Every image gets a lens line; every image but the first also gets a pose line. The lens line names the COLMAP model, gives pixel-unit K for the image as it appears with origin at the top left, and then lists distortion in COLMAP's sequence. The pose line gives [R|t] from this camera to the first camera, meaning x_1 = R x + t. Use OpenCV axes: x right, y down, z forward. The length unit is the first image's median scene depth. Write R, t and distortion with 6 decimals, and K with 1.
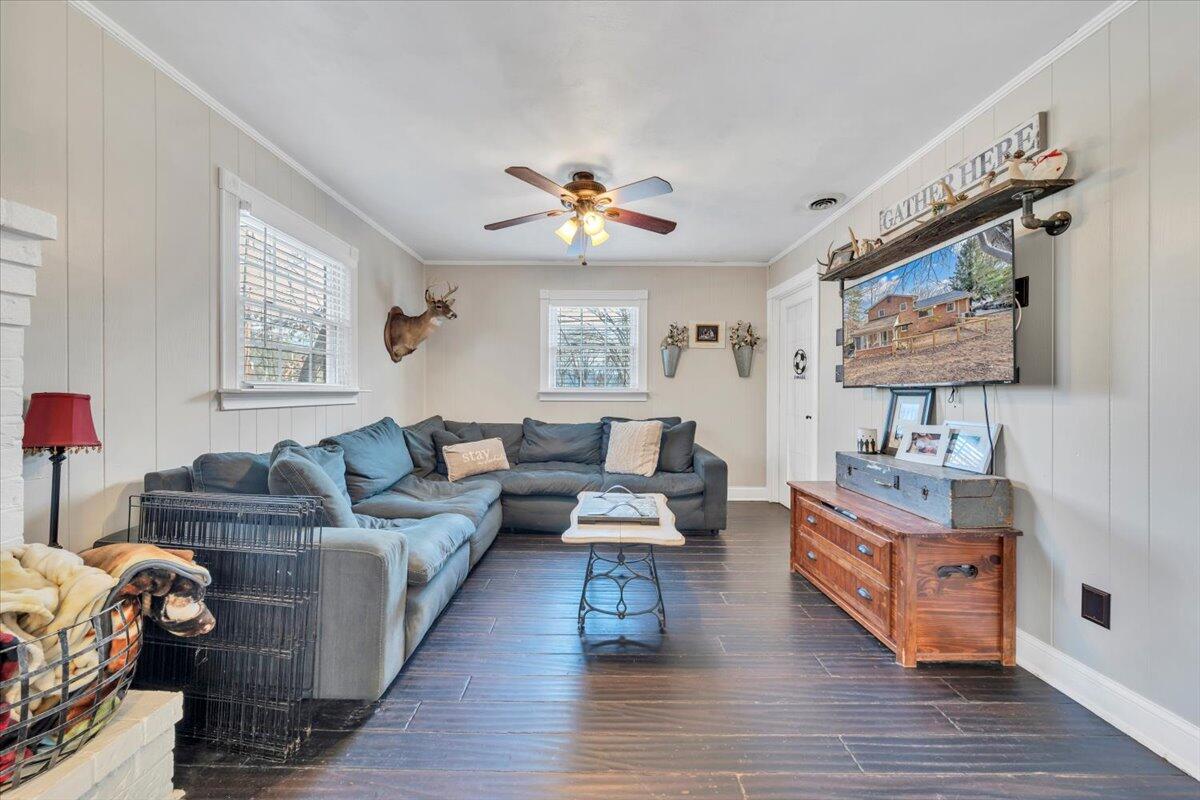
lens RADIAL K [[414.0, 0, 597.7], [0, 414.0, 393.0], [0, 0, 1]] dist [0.007034, -0.000128]
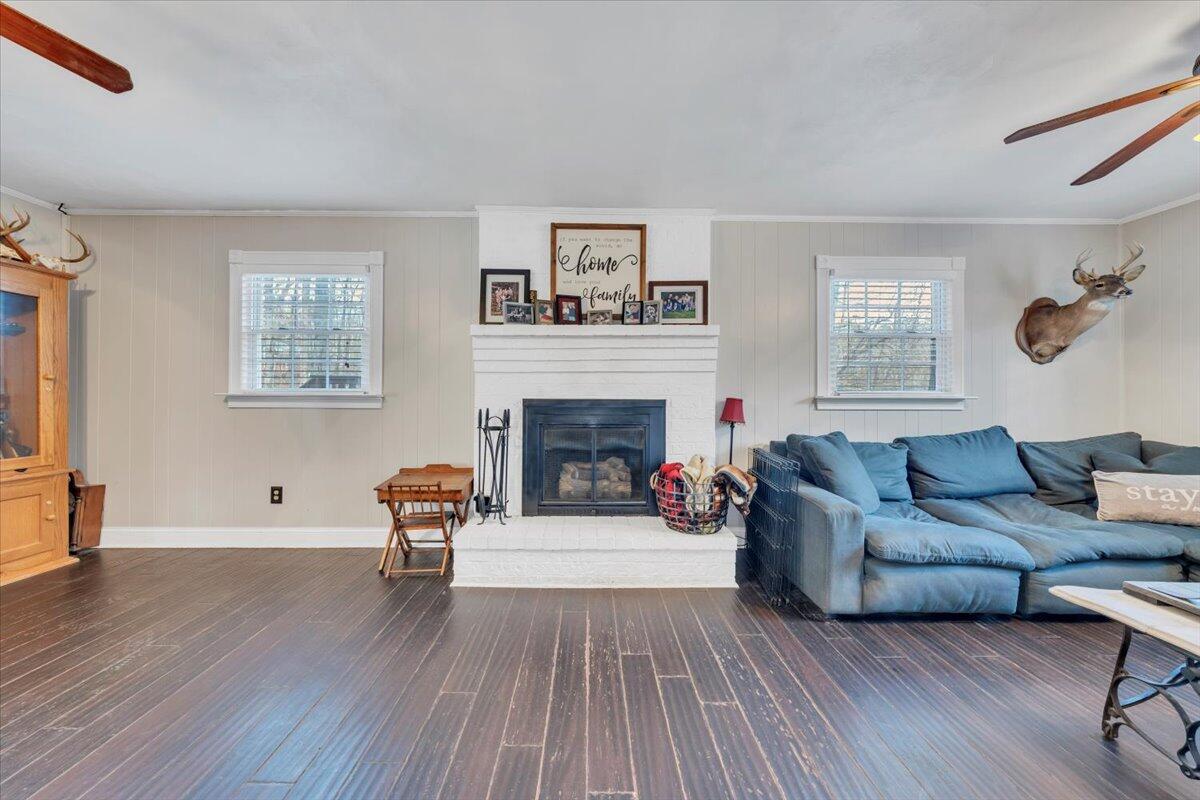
lens RADIAL K [[414.0, 0, 596.6], [0, 414.0, 398.5], [0, 0, 1]] dist [0.007034, -0.000128]
pose [[0.032183, 0.001514, -0.999481, 0.629653], [-0.005904, 0.999982, 0.001325, 0.002240], [0.999465, 0.005858, 0.032191, 0.121957]]
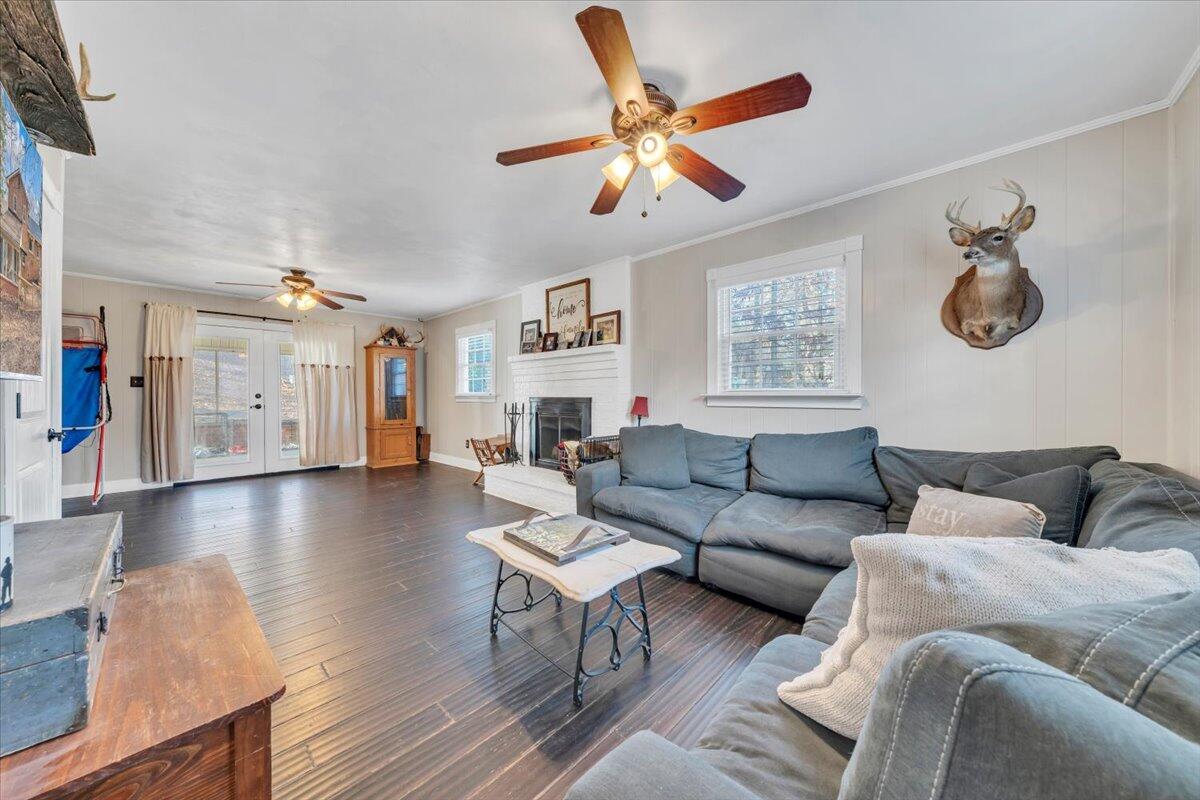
lens RADIAL K [[414.0, 0, 600.0], [0, 414.0, 396.1], [0, 0, 1]] dist [0.007034, -0.000128]
pose [[-0.674236, 0.002004, -0.738513, 0.711518], [0.000624, 0.999998, 0.002144, -0.006161], [0.738516, 0.000985, -0.674235, 1.857372]]
